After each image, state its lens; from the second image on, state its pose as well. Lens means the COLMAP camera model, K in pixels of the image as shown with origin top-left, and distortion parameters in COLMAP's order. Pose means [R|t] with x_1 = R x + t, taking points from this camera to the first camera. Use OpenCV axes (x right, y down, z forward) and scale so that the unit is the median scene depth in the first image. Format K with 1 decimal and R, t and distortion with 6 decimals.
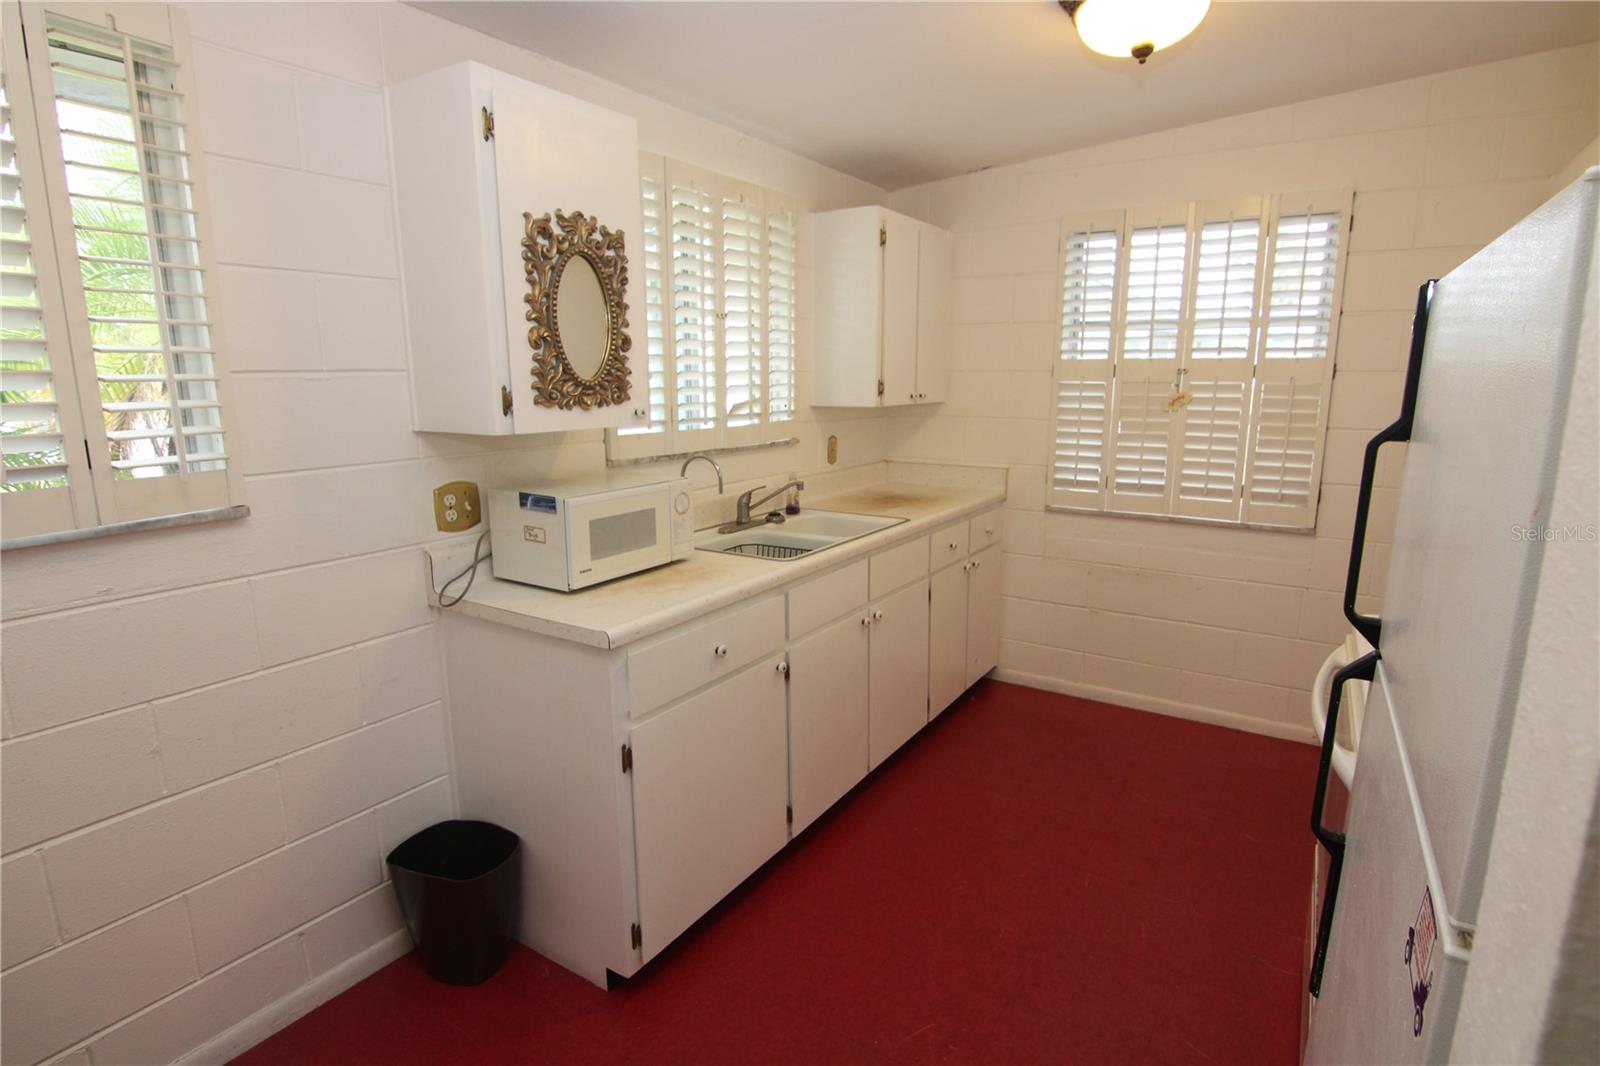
lens RADIAL K [[827.7, 0, 805.2], [0, 827.7, 532.4], [0, 0, 1]] dist [0.003541, -0.013077]
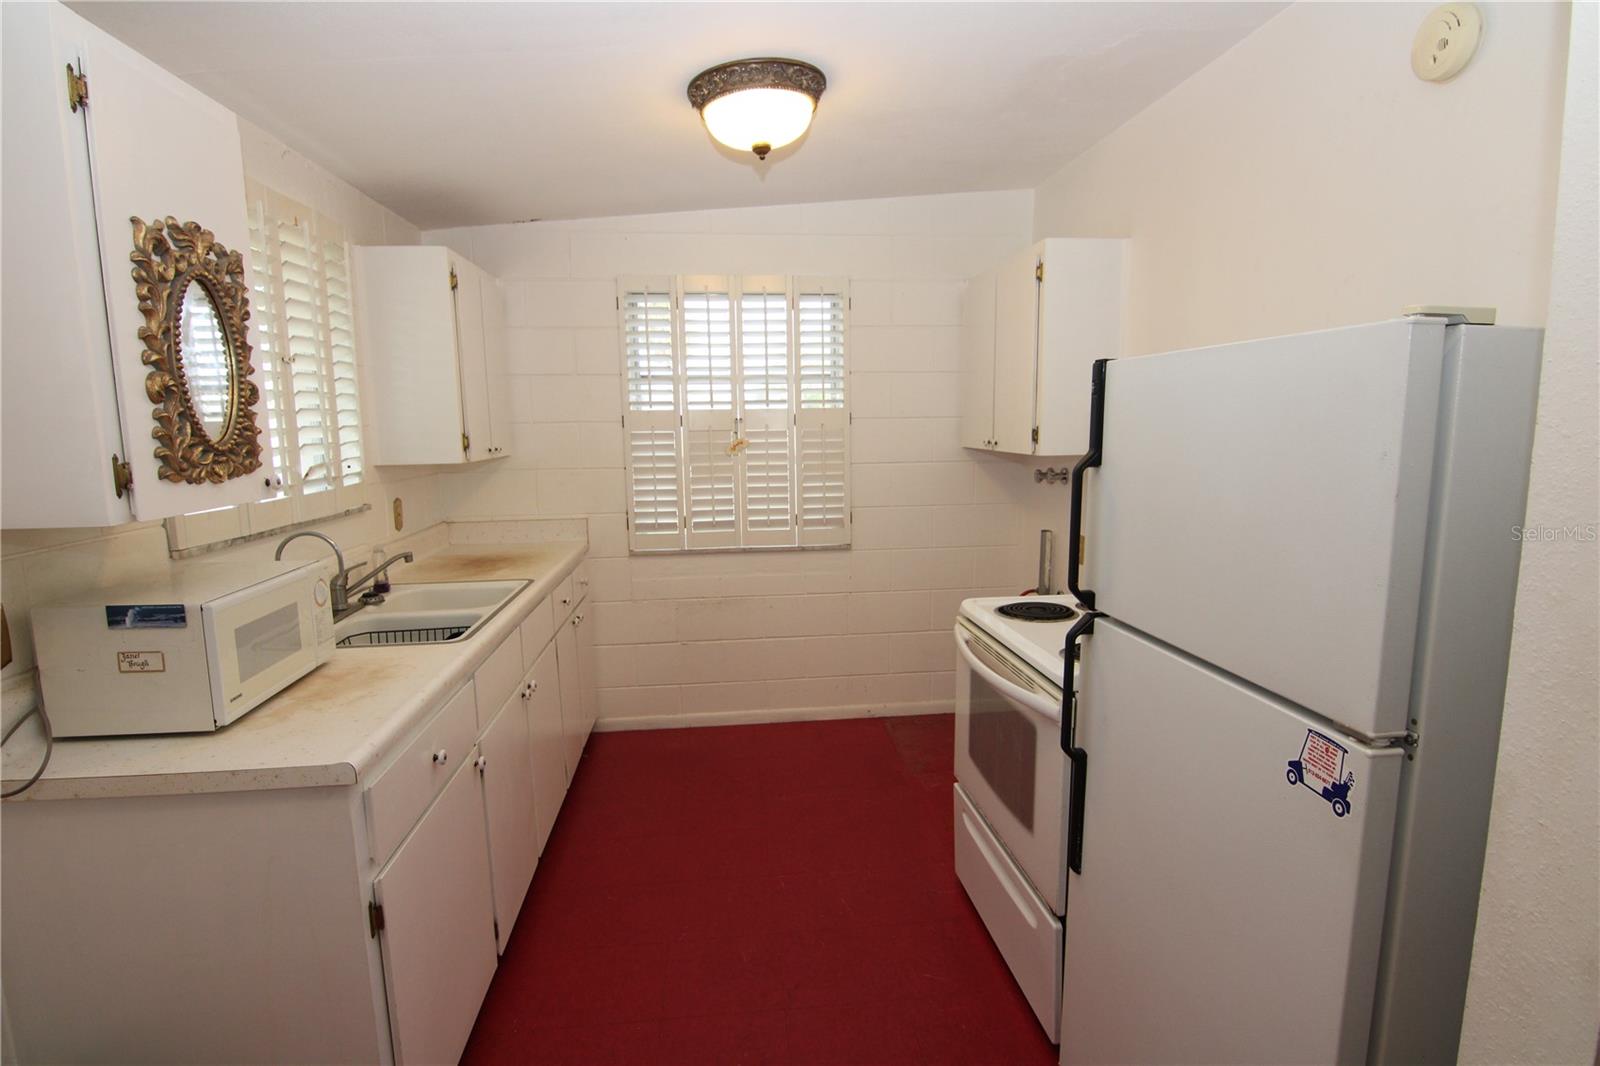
lens RADIAL K [[827.7, 0, 813.4], [0, 827.7, 532.0], [0, 0, 1]] dist [0.003541, -0.013077]
pose [[0.780001, -0.096700, 0.618262, -0.194056], [0.132588, 0.991095, -0.012260, -0.014713], [-0.611571, 0.091537, 0.785876, 0.054853]]
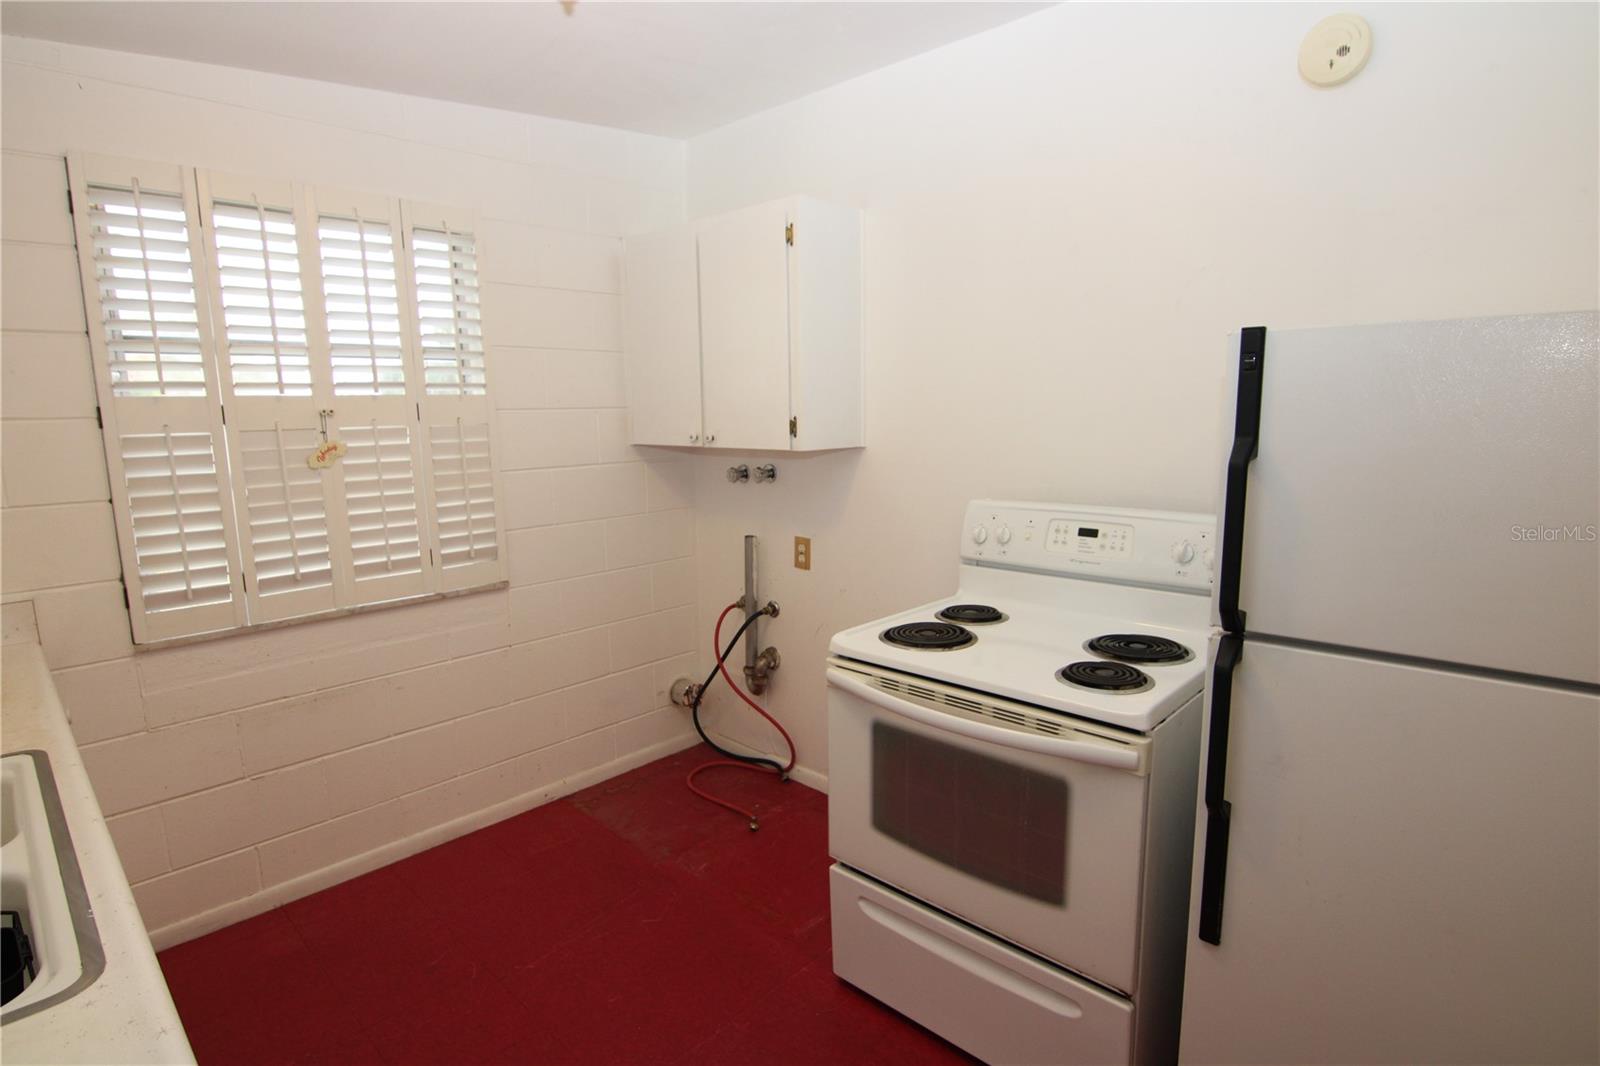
lens RADIAL K [[827.7, 0, 805.8], [0, 827.7, 532.7], [0, 0, 1]] dist [0.003541, -0.013077]
pose [[0.200002, -0.155461, 0.967384, -0.195274], [0.202826, 0.972515, 0.114352, -0.093437], [-0.958572, 0.173340, 0.226036, 0.464483]]
